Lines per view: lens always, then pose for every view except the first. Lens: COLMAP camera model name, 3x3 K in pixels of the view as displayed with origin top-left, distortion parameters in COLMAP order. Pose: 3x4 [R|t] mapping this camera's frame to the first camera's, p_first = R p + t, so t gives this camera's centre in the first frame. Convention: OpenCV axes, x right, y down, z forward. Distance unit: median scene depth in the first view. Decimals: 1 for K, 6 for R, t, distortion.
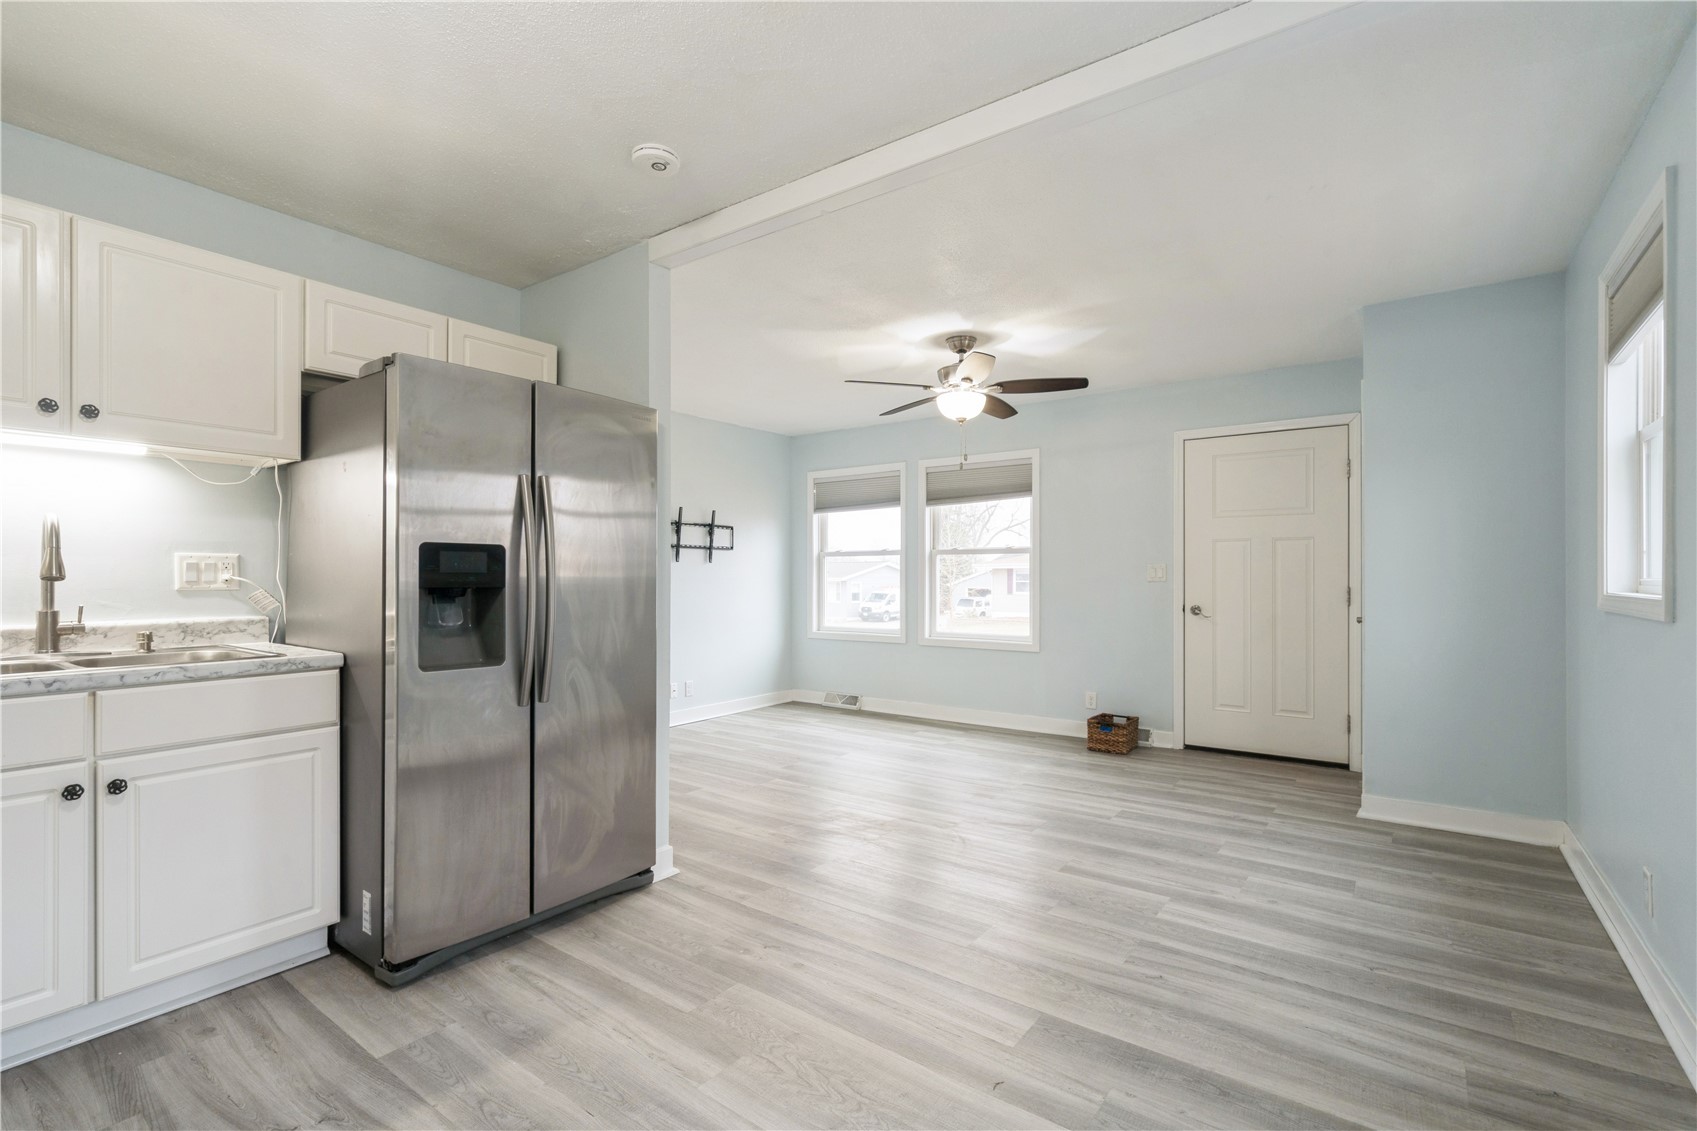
lens RADIAL K [[776.7, 0, 842.7], [0, 776.7, 575.0], [0, 0, 1]] dist [-0.000362, 0.000099]
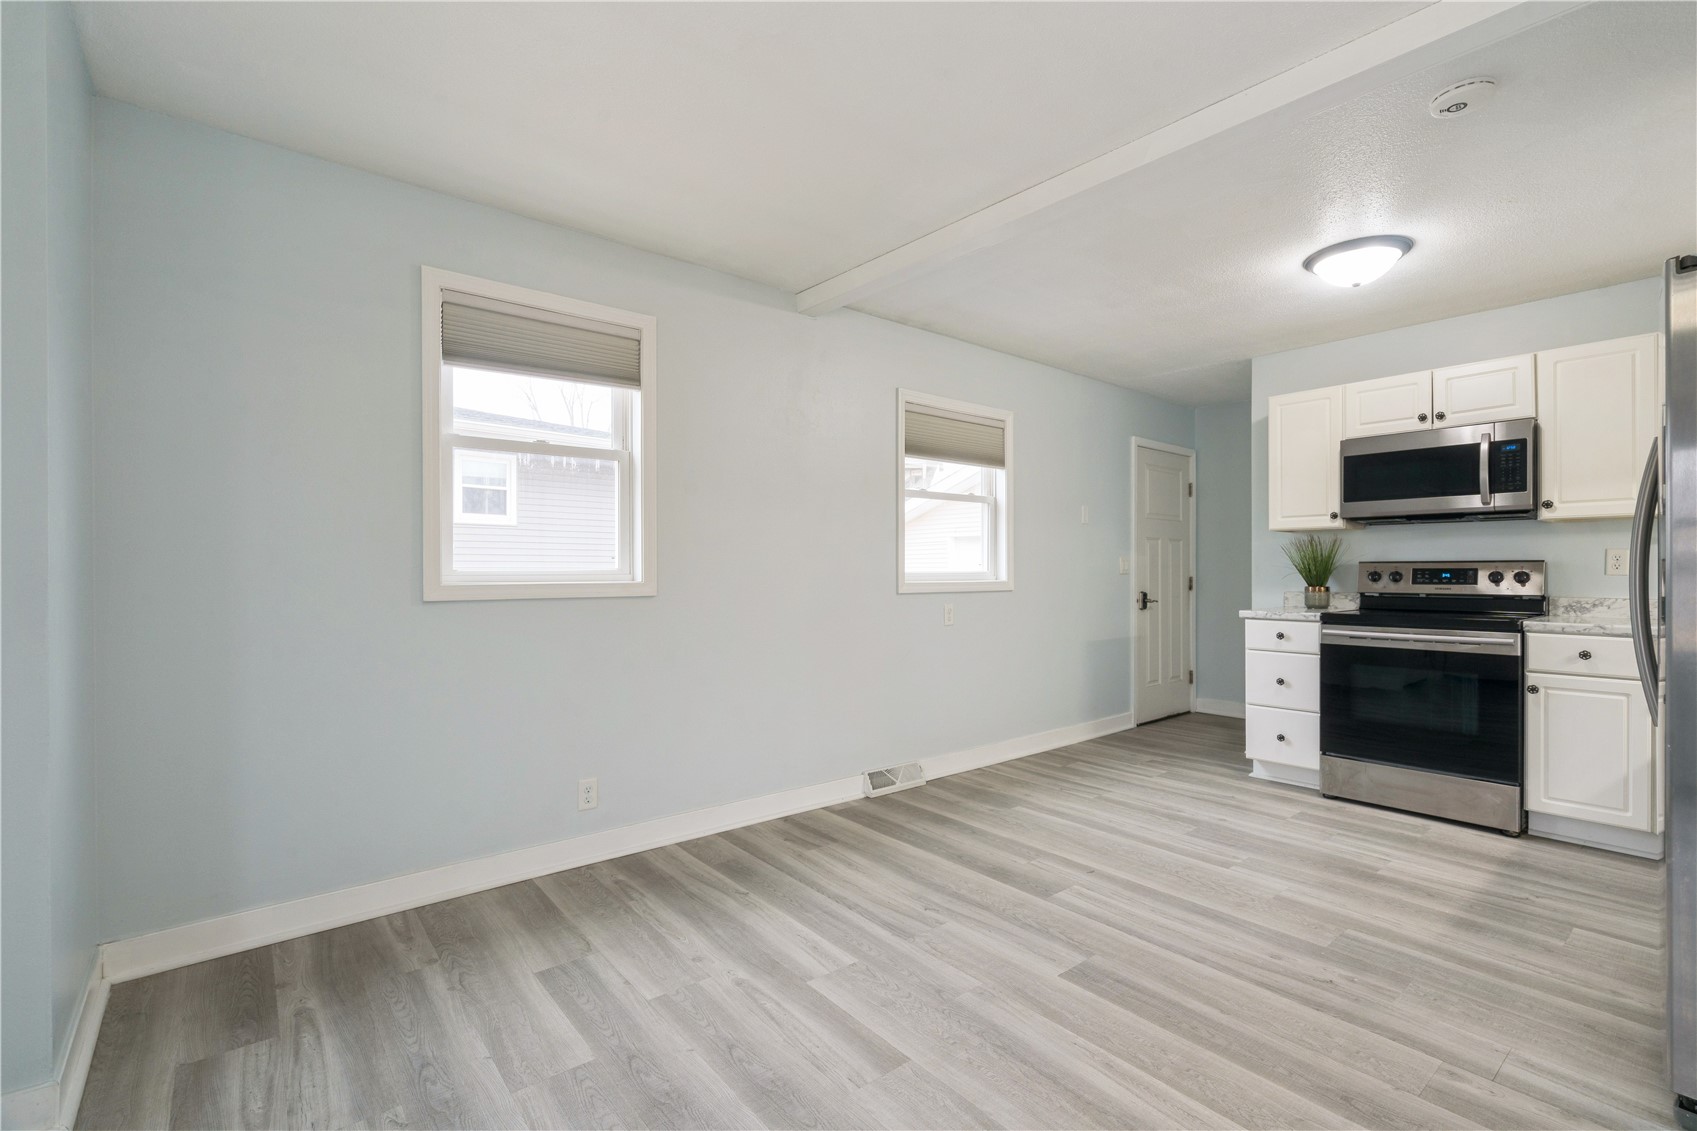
lens RADIAL K [[760.7, 0, 849.4], [0, 760.7, 572.5], [0, 0, 1]] dist [-0.004325, 0.001069]
pose [[-0.970932, 0.000589, 0.239354, 0.121611], [0.001179, 0.999997, 0.002322, 0.003485], [-0.239351, 0.002536, -0.970930, 1.051724]]
